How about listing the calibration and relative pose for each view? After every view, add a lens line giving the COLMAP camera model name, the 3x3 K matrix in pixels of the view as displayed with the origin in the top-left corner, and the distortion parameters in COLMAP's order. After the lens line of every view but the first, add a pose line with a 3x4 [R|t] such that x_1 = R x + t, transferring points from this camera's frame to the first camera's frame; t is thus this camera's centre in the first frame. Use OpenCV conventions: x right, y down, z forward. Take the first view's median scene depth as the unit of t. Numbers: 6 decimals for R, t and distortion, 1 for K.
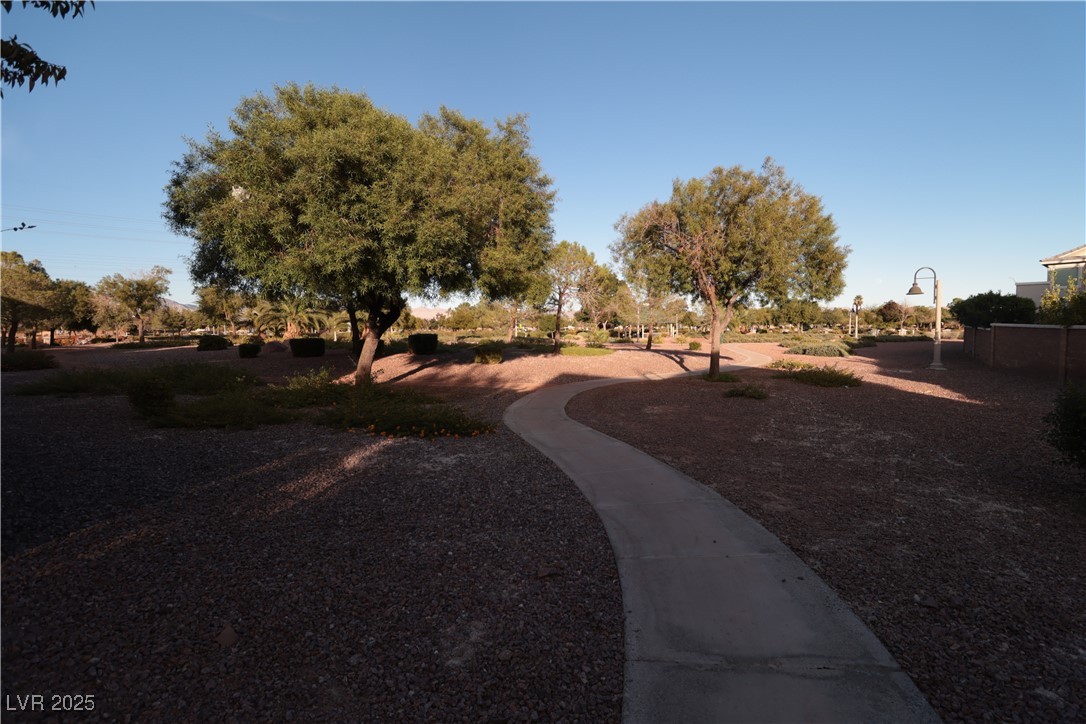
lens RADIAL K [[512.8, 0, 542.9], [0, 512.8, 361.7], [0, 0, 1]] dist [-0.000502, -0.000880]
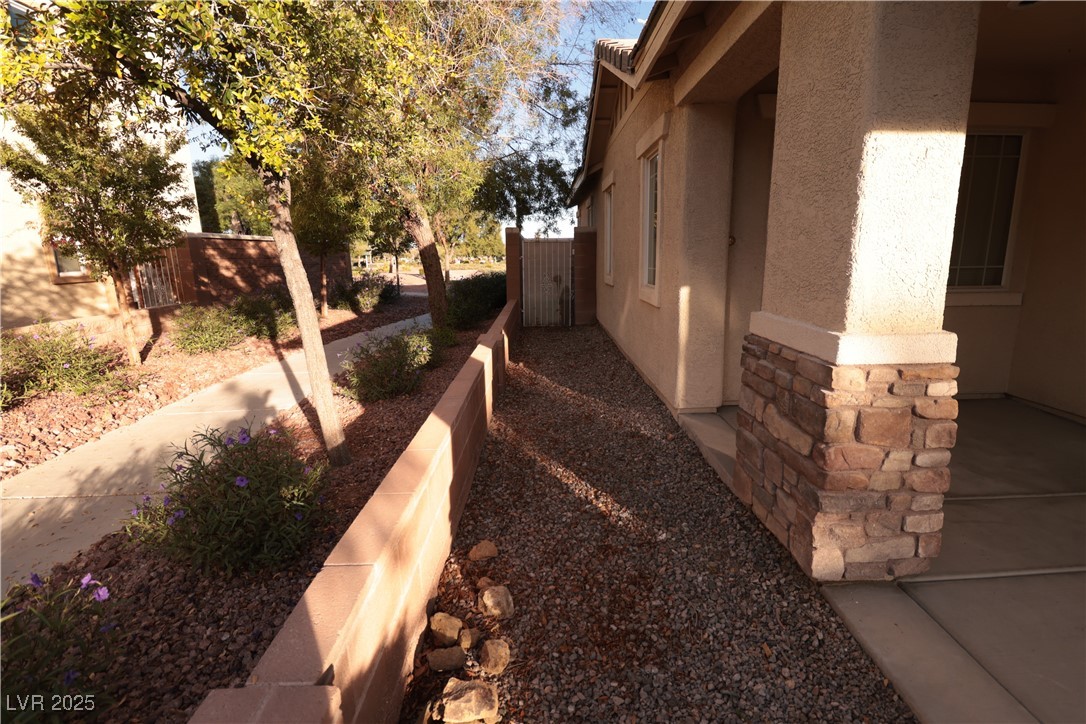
lens RADIAL K [[512.8, 0, 545.6], [0, 512.8, 360.9], [0, 0, 1]] dist [-0.000502, -0.000880]
pose [[0.847910, -0.113584, 0.517829, -0.448190], [0.047067, 0.989050, 0.139875, 0.074989], [-0.528046, -0.094229, 0.843972, -1.005905]]
